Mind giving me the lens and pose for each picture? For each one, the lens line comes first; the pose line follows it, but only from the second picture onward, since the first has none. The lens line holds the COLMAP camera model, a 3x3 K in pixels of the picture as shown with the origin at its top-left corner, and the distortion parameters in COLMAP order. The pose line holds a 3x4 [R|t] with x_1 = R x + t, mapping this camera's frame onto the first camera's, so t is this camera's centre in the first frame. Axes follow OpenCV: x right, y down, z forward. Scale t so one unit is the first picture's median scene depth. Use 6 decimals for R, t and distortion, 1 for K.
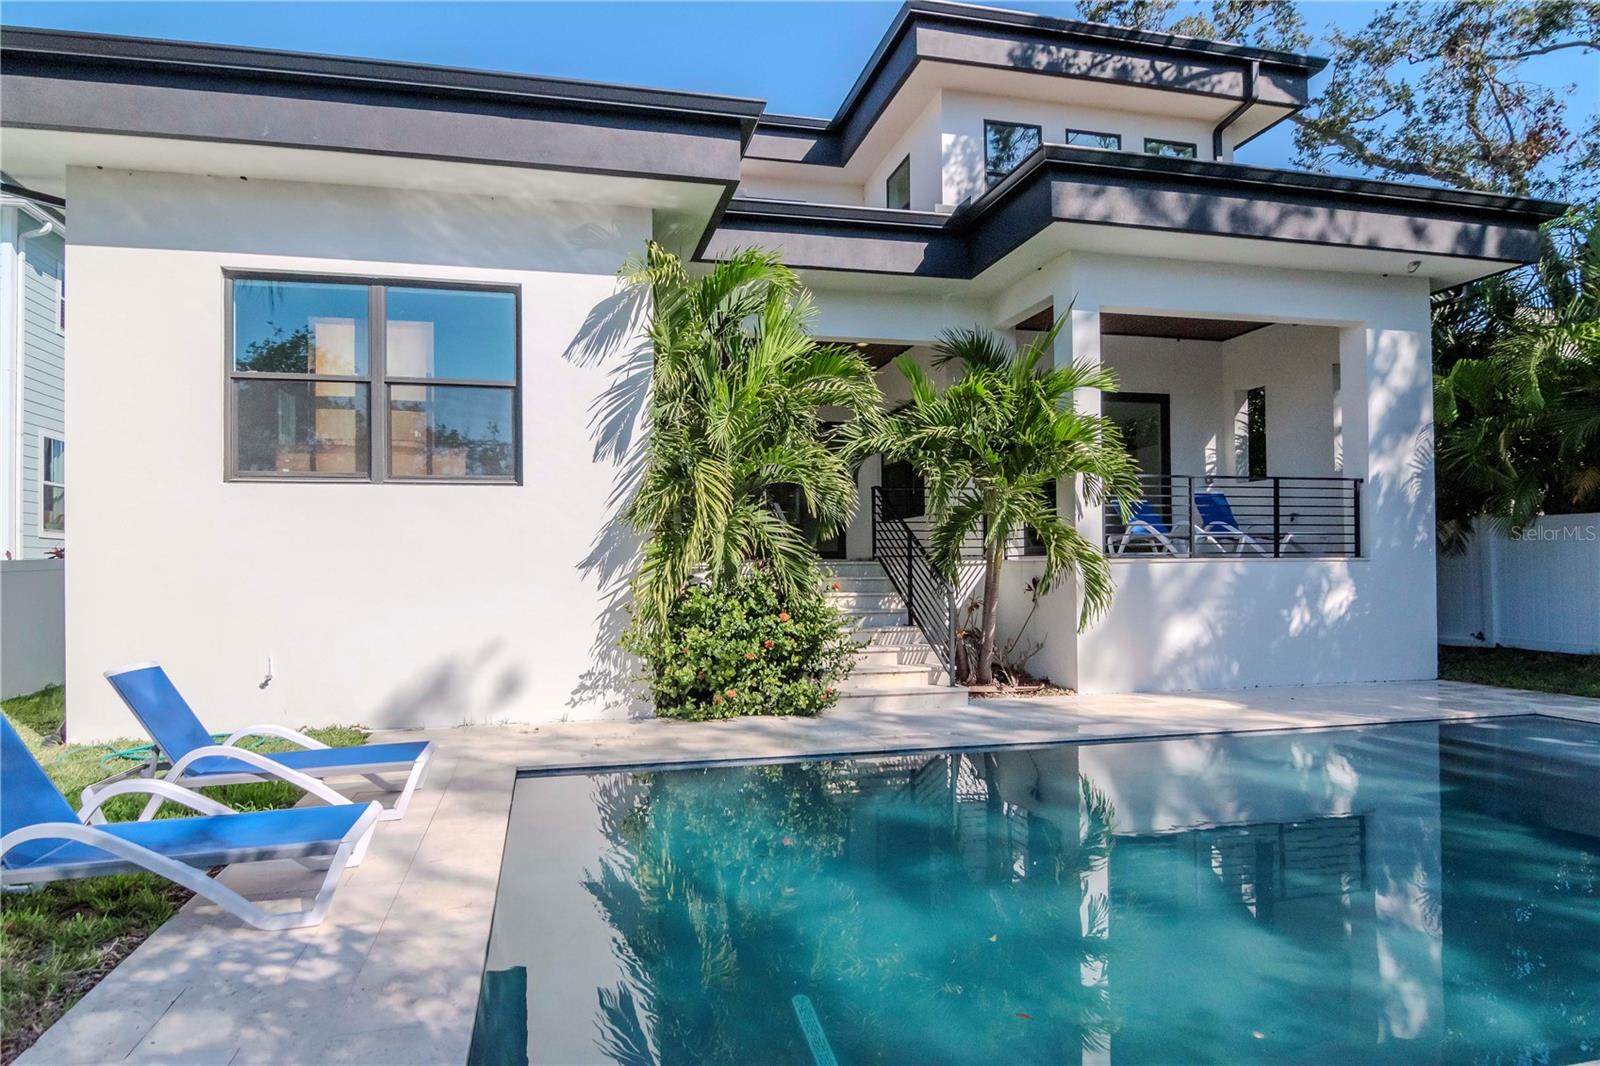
lens RADIAL K [[835.4, 0, 736.8], [0, 835.4, 570.2], [0, 0, 1]] dist [-0.006599, 0.000560]
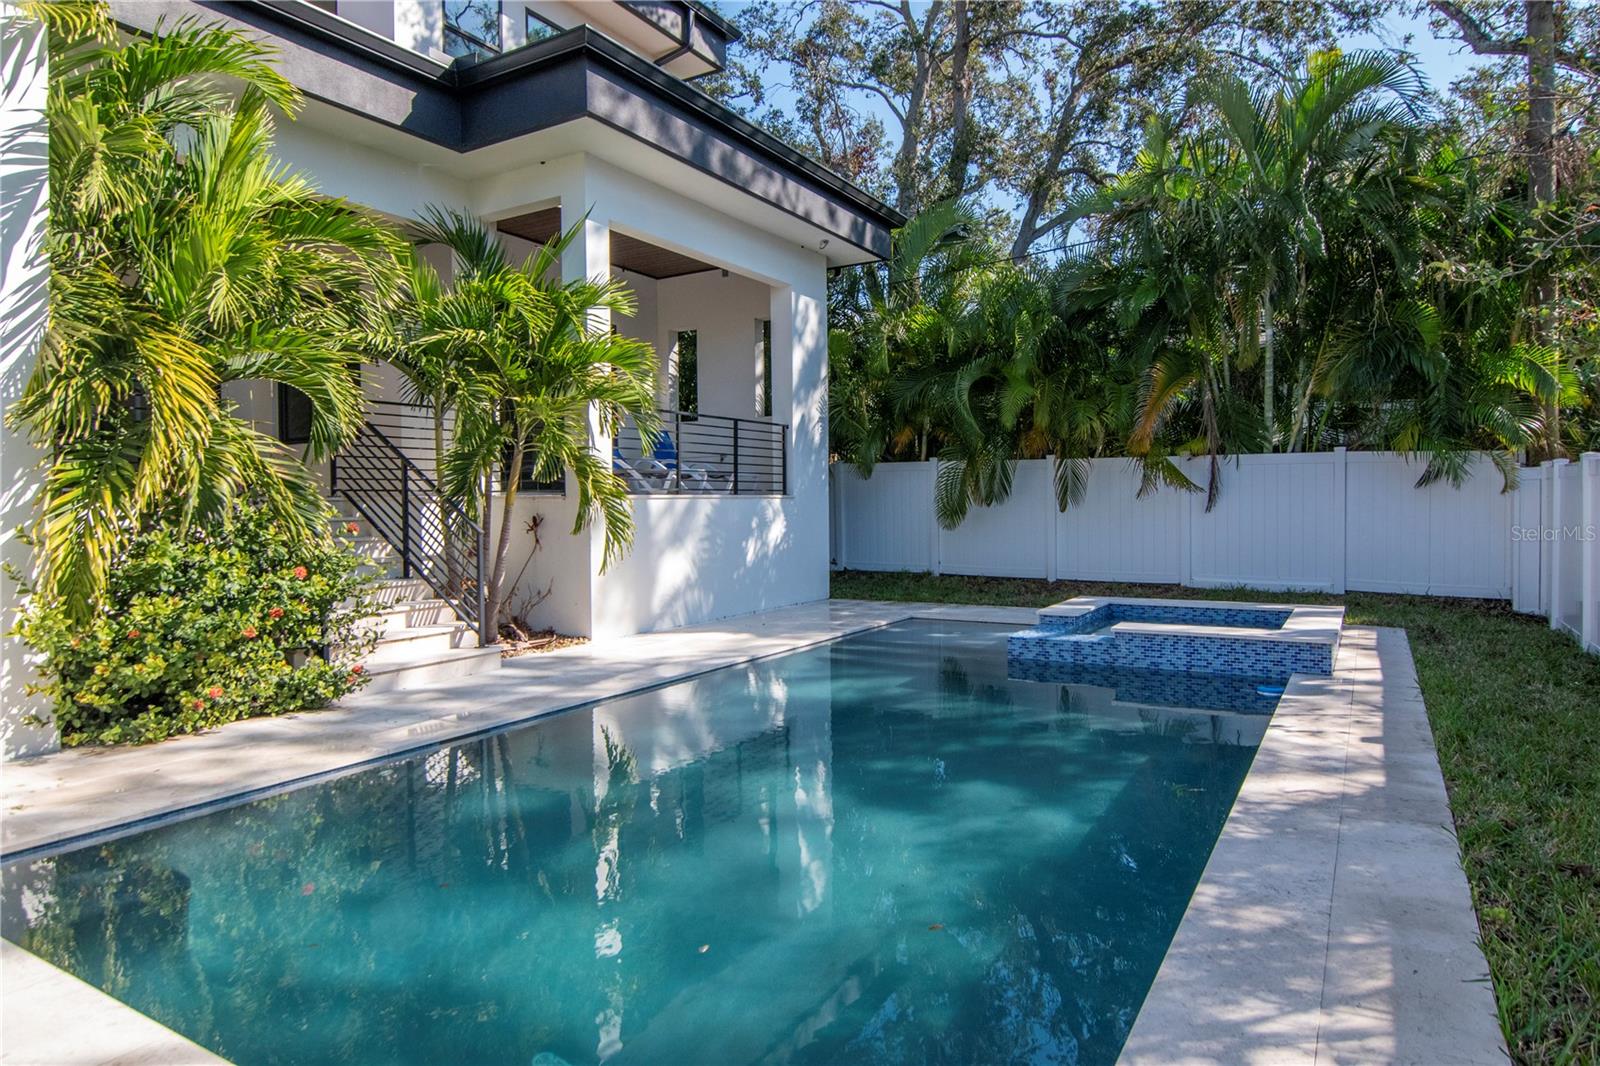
lens RADIAL K [[964.8, 0, 800.0], [0, 964.8, 533.0], [0, 0, 1]] dist [0.002897, -0.019671]
pose [[0.672874, -0.023157, 0.739395, -0.216331], [0.009477, 0.999698, 0.022686, 0.007140], [-0.739696, -0.008258, 0.672890, 0.119598]]
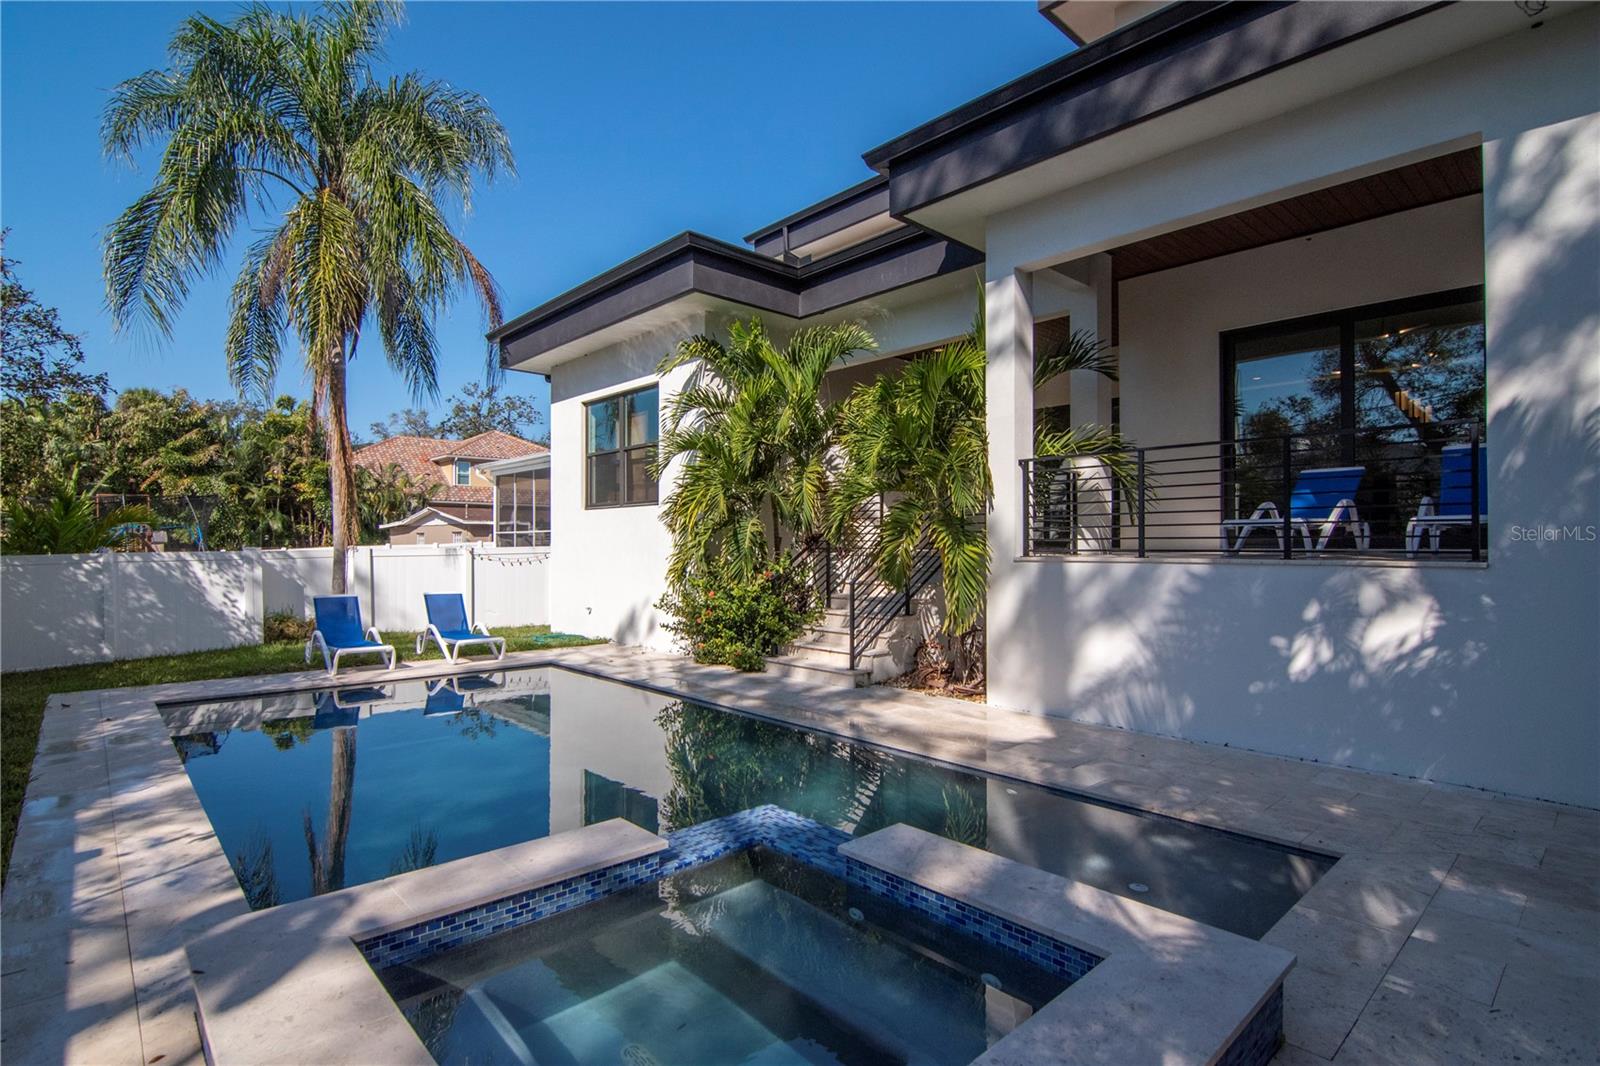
lens RADIAL K [[792.0, 0, 800.0], [0, 792.0, 533.0], [0, 0, 1]] dist [-0.014062, -0.000222]
pose [[0.508629, -0.001655, -0.860984, 1.032221], [0.004628, 0.999989, 0.000812, -0.037809], [0.860974, -0.004397, 0.508631, 0.377740]]
